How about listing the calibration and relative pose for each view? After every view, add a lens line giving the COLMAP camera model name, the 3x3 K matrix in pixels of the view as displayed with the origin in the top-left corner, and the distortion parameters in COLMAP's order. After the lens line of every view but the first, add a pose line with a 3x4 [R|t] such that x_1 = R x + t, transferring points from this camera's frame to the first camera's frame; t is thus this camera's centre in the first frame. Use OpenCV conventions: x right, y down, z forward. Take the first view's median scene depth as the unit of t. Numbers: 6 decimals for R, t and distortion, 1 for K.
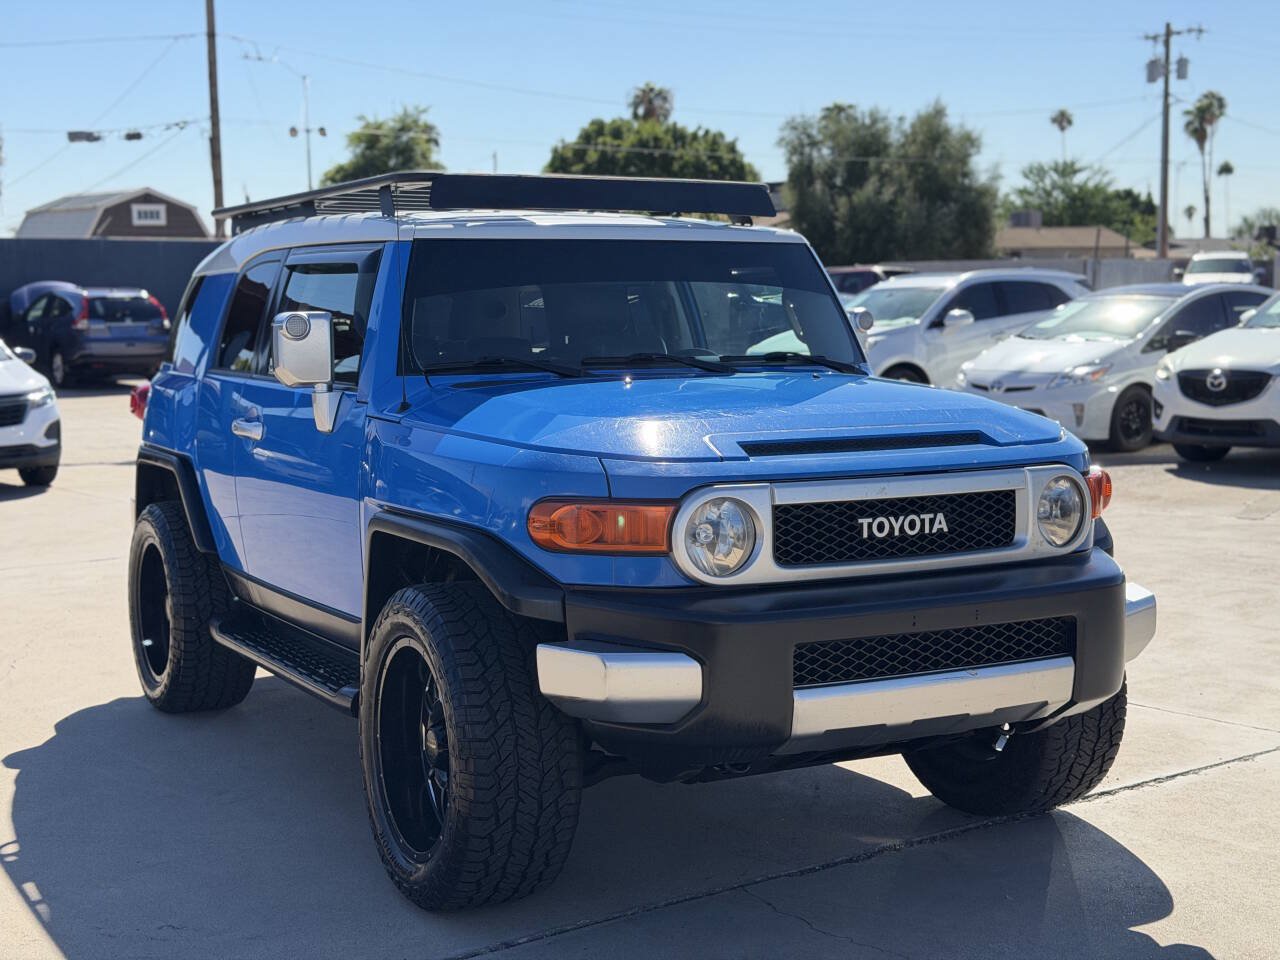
lens RADIAL K [[1748.2, 0, 630.3], [0, 1748.2, 483.3], [0, 0, 1]] dist [0.110395, -0.045448]
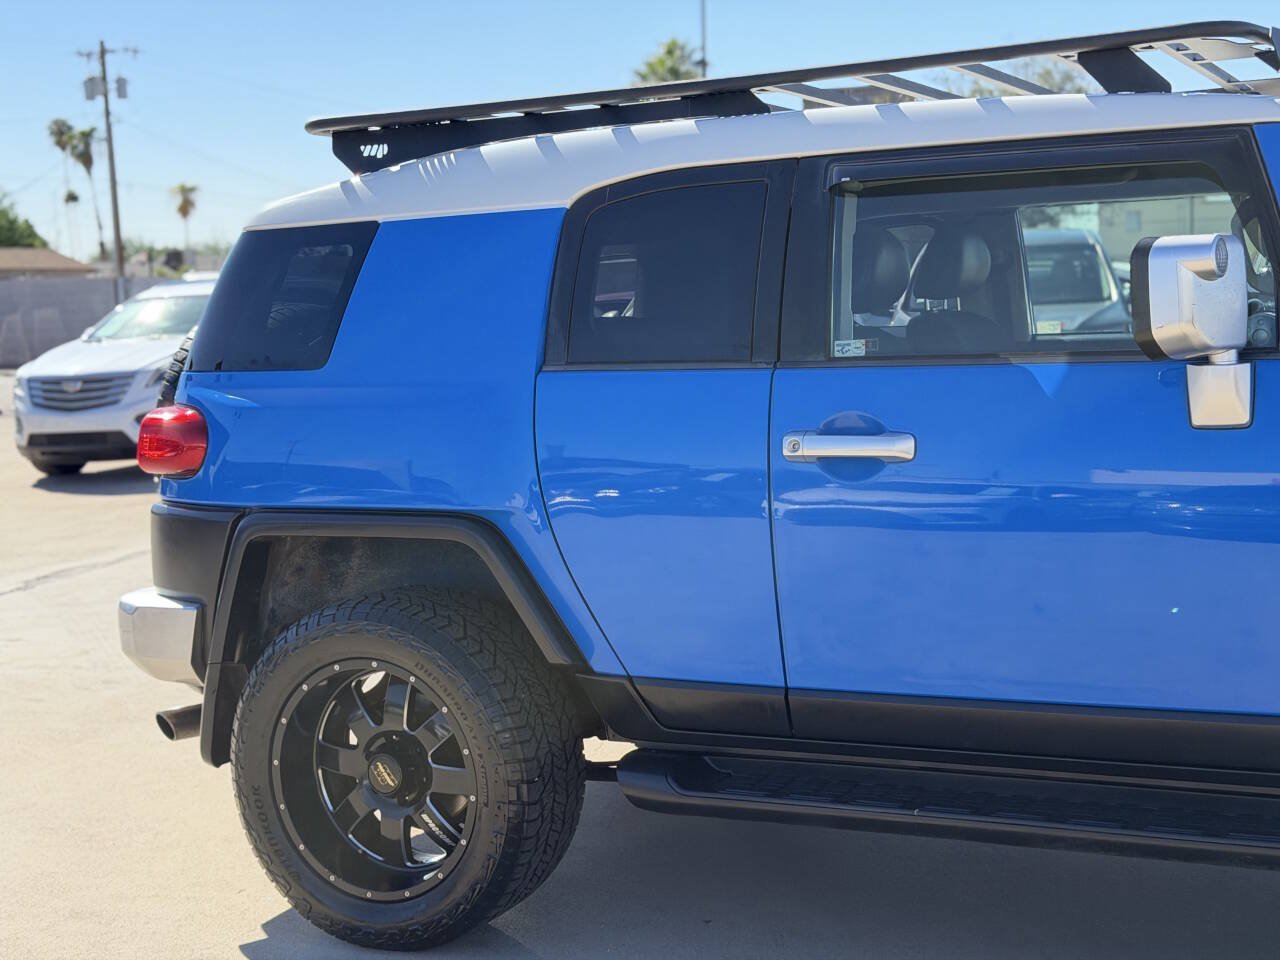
lens RADIAL K [[1767.6, 0, 659.1], [0, 1767.6, 471.4], [0, 0, 1]] dist [0.177490, -0.400204]
pose [[0.816759, -0.078031, 0.571678, -0.720587], [0.090919, 0.995840, 0.006031, -0.037001], [-0.569770, 0.047050, 0.820456, 0.611408]]
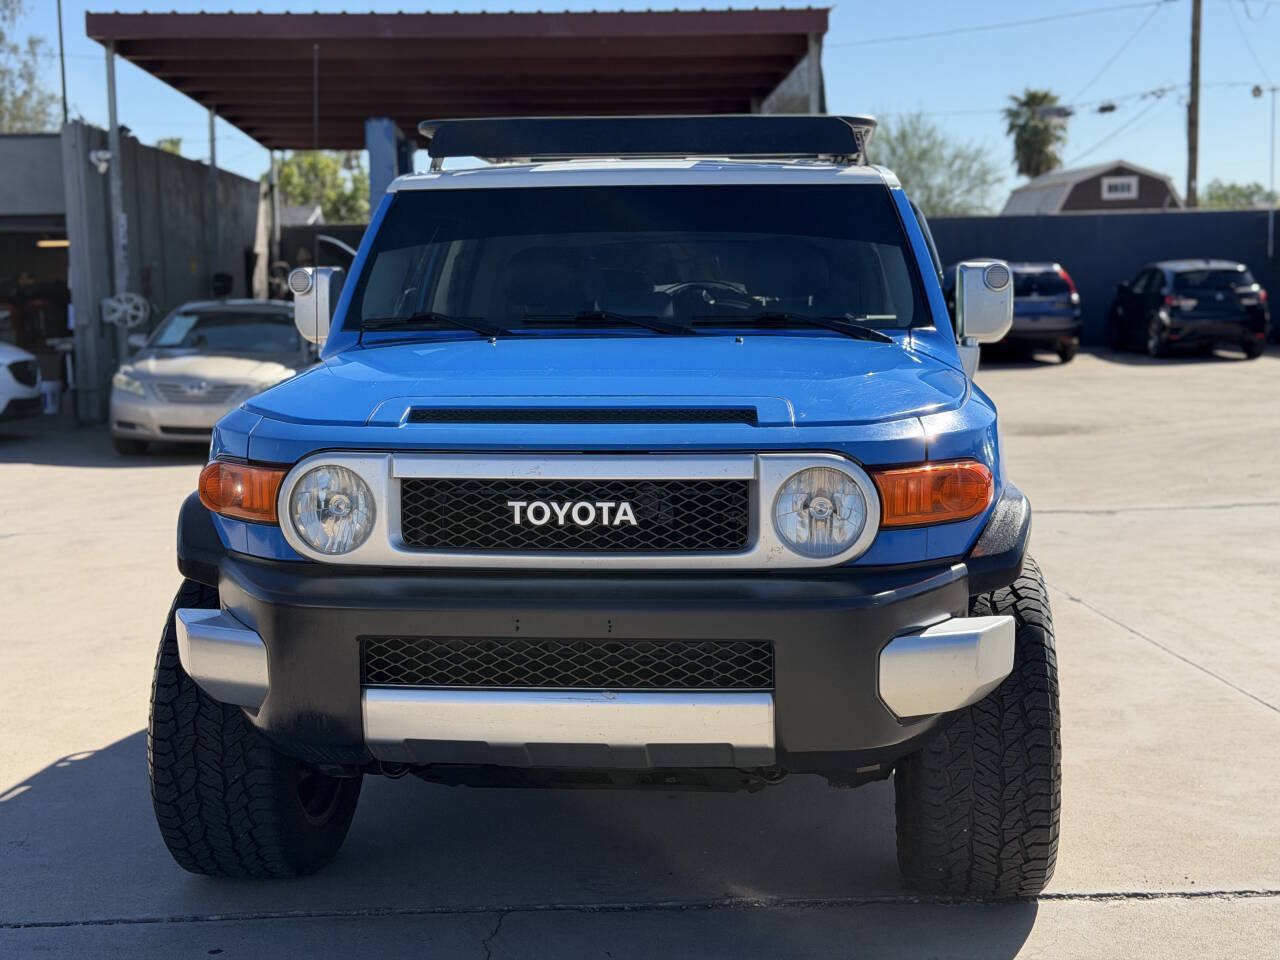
lens RADIAL K [[1751.9, 0, 640.5], [0, 1751.9, 498.8], [0, 0, 1]] dist [0.163083, -0.292241]
pose [[0.842402, 0.064861, -0.534932, 0.520841], [-0.053615, 0.997892, 0.036564, -0.012688], [0.536176, -0.002121, 0.844103, 0.253190]]
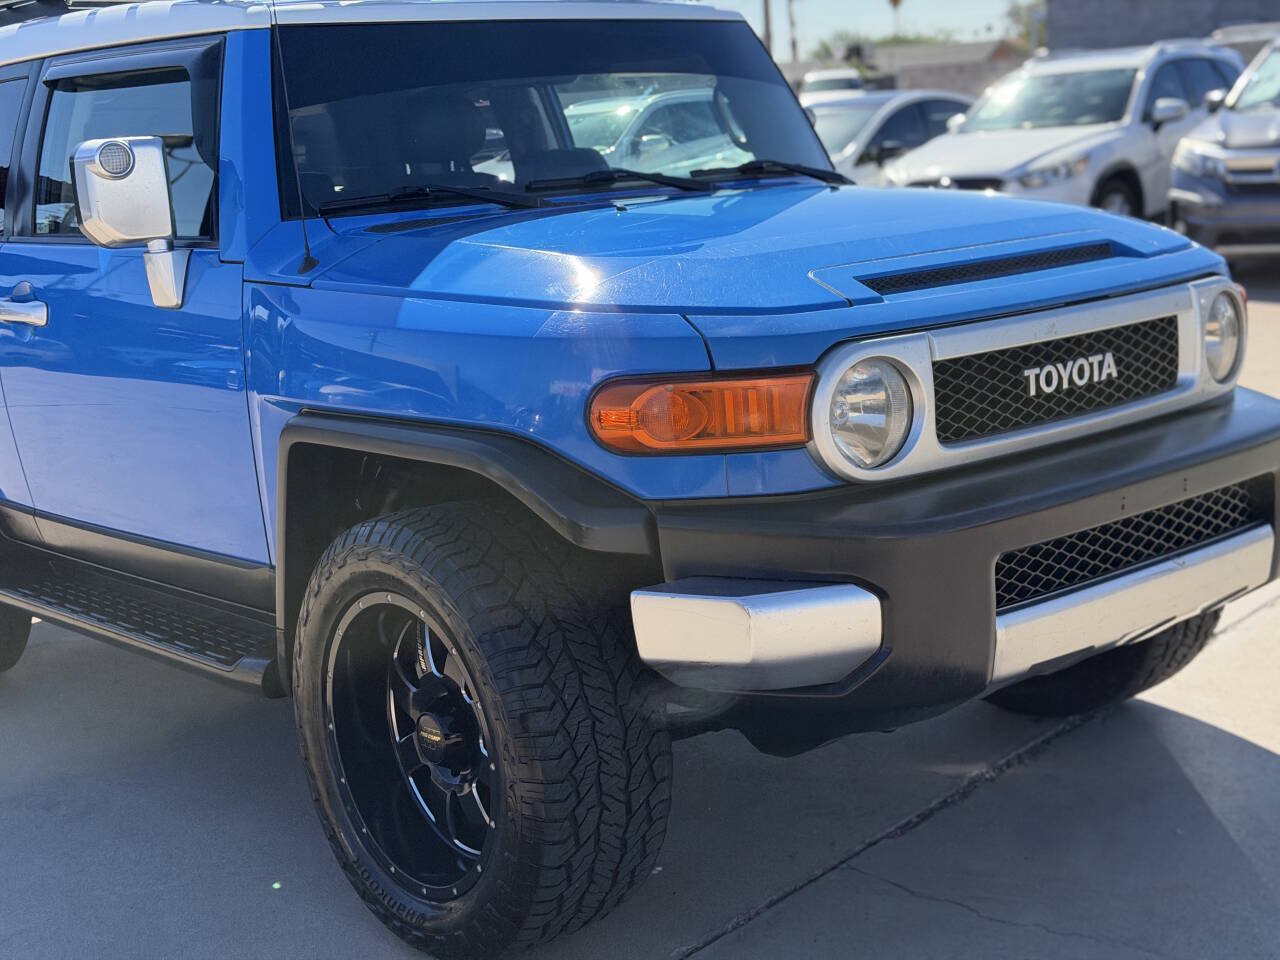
lens RADIAL K [[1751.9, 0, 640.5], [0, 1751.9, 498.8], [0, 0, 1]] dist [0.163083, -0.292241]
pose [[0.973513, -0.097780, 0.206669, -0.147655], [0.077620, 0.991594, 0.103522, -0.012291], [-0.215054, -0.084738, 0.972919, 0.256037]]
